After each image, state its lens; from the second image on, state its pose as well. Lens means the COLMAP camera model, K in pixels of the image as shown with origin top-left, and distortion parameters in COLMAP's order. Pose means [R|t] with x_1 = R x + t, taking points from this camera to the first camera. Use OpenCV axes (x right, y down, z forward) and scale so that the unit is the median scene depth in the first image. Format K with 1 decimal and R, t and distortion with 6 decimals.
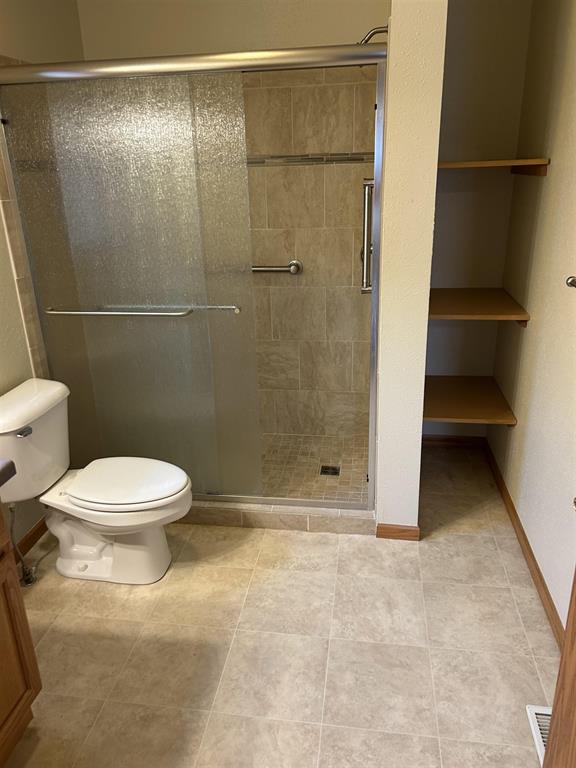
lens RADIAL K [[577.8, 0, 286.7], [0, 577.8, 386.0], [0, 0, 1]] dist [0.027634, -0.019756]
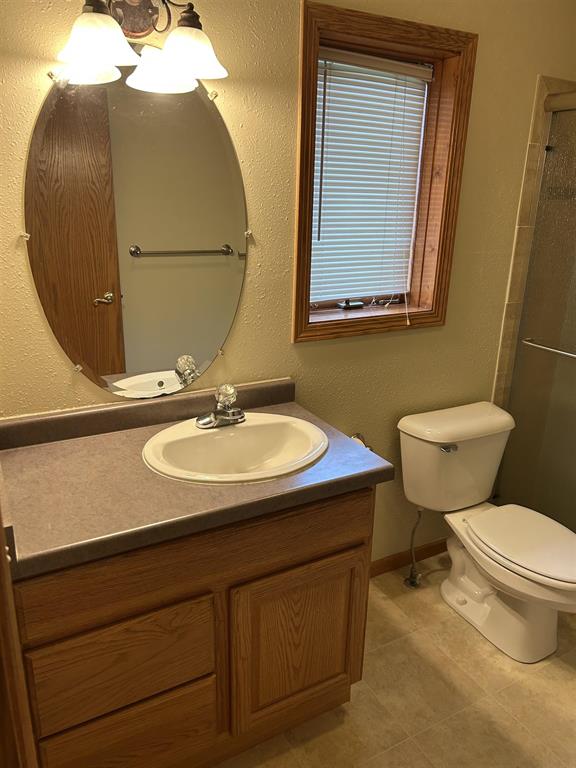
lens RADIAL K [[577.8, 0, 287.1], [0, 577.8, 386.7], [0, 0, 1]] dist [0.027634, -0.019756]
pose [[0.607699, 0.279747, -0.743265, 0.095905], [-0.310126, 0.945188, 0.102184, -0.035866], [0.731111, 0.168409, 0.661147, 0.091558]]
